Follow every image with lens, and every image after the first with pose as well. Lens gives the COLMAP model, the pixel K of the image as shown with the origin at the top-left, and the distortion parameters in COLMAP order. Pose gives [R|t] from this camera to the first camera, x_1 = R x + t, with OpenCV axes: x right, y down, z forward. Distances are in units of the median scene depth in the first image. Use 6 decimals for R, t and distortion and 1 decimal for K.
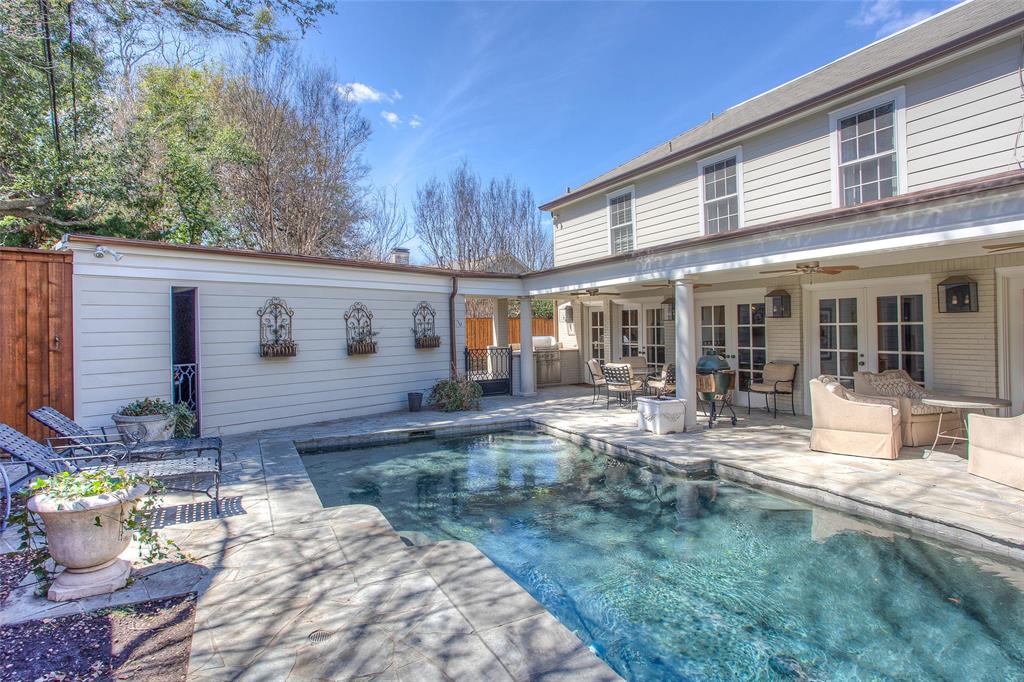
lens RADIAL K [[559.7, 0, 512.0], [0, 559.7, 341.0], [0, 0, 1]] dist [-0.003355, 0.000947]
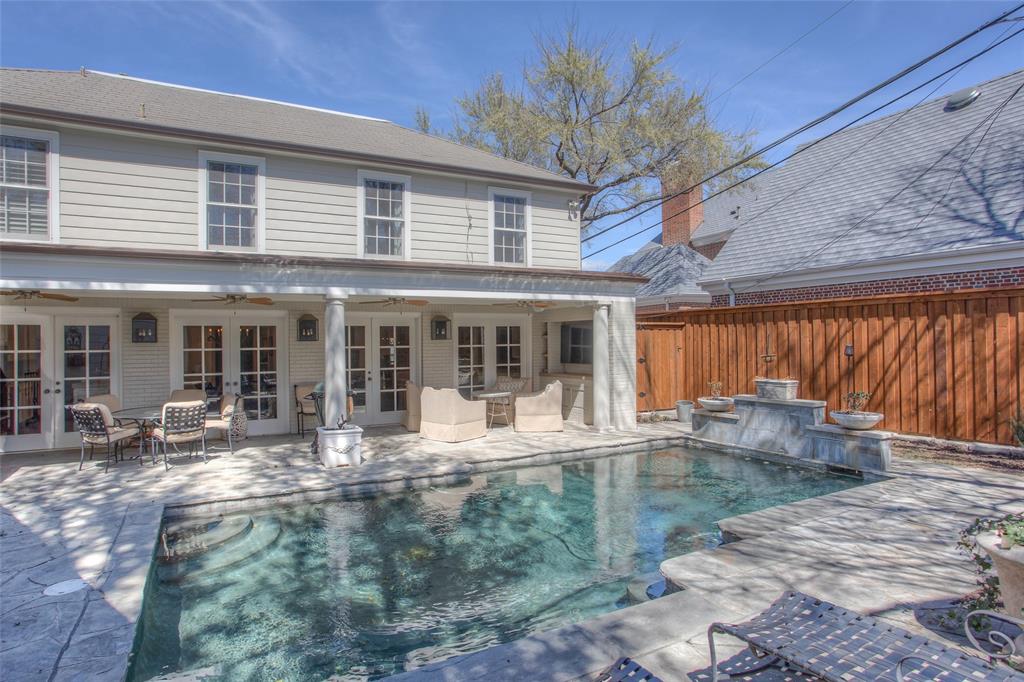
lens RADIAL K [[559.7, 0, 512.0], [0, 559.7, 341.0], [0, 0, 1]] dist [-0.003355, 0.000947]
pose [[-0.068763, 0.015345, 0.997515, -0.839383], [0.043370, 0.998982, -0.012378, -0.019025], [-0.996690, 0.042411, -0.069359, 1.015333]]
